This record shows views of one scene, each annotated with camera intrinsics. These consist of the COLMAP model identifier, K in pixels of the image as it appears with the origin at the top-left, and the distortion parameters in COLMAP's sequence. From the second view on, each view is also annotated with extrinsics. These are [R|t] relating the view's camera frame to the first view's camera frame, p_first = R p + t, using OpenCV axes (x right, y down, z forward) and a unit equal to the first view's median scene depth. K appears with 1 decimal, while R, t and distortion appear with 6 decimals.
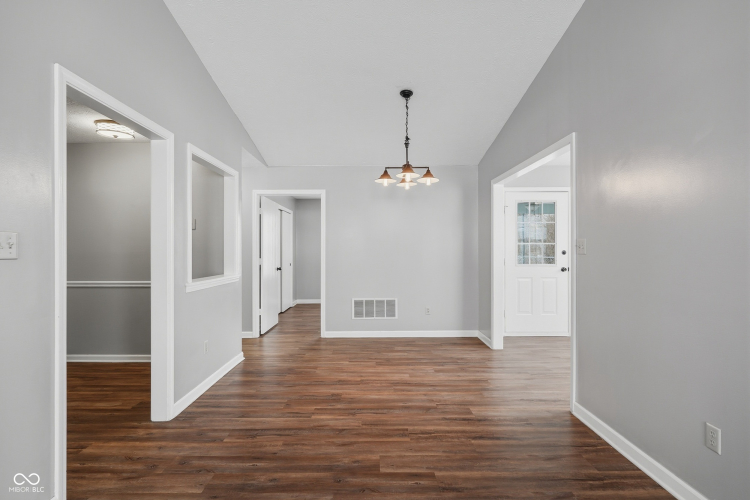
lens RADIAL K [[377.1, 0, 374.7], [0, 377.1, 256.3], [0, 0, 1]] dist [-0.003936, 0.001115]
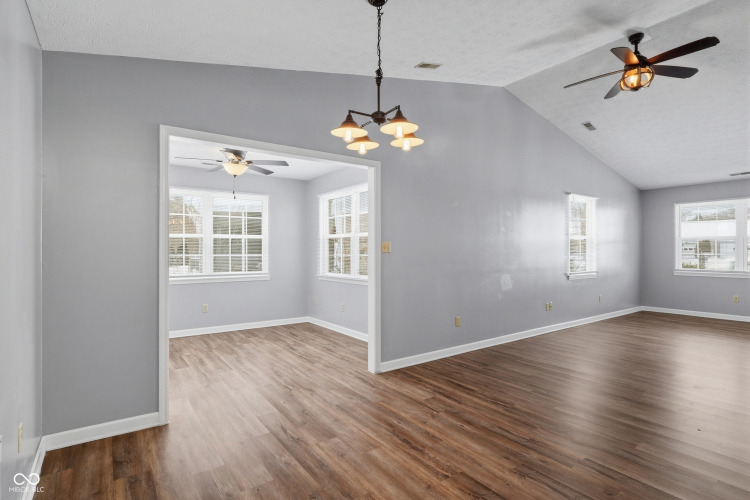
lens RADIAL K [[377.1, 0, 377.0], [0, 377.1, 250.4], [0, 0, 1]] dist [-0.003936, 0.001115]
pose [[-0.577711, 0.005571, 0.816222, -0.470965], [0.015140, 0.999878, 0.003891, -0.015801], [-0.816101, 0.014606, -0.577725, 1.512222]]
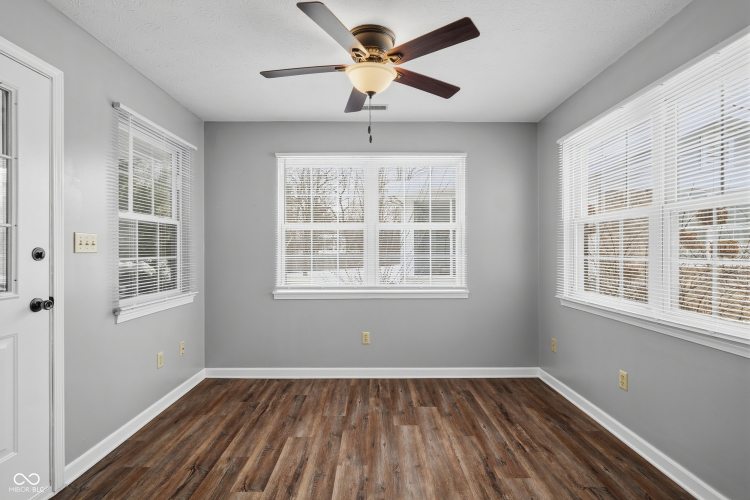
lens RADIAL K [[361.1, 0, 373.0], [0, 361.1, 247.1], [0, 0, 1]] dist [0.004687, 0.002827]
pose [[0.012077, 0.009465, 0.999882, 0.296706], [0.015287, 0.999837, -0.009649, -0.014894], [-0.999810, 0.015402, 0.011930, 1.134403]]
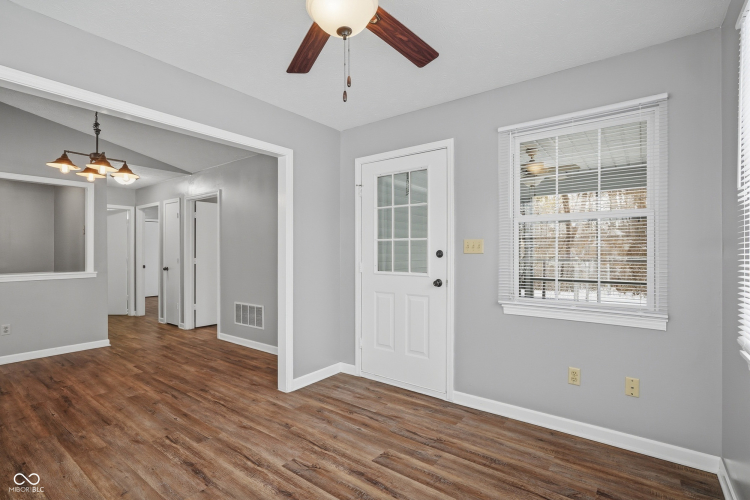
lens RADIAL K [[361.1, 0, 372.5], [0, 361.1, 247.8], [0, 0, 1]] dist [0.004687, 0.002827]
pose [[0.782634, -0.006527, -0.622448, 1.243577], [-0.008455, 0.999741, -0.021115, -0.011121], [0.622424, 0.021788, 0.782377, 0.811629]]
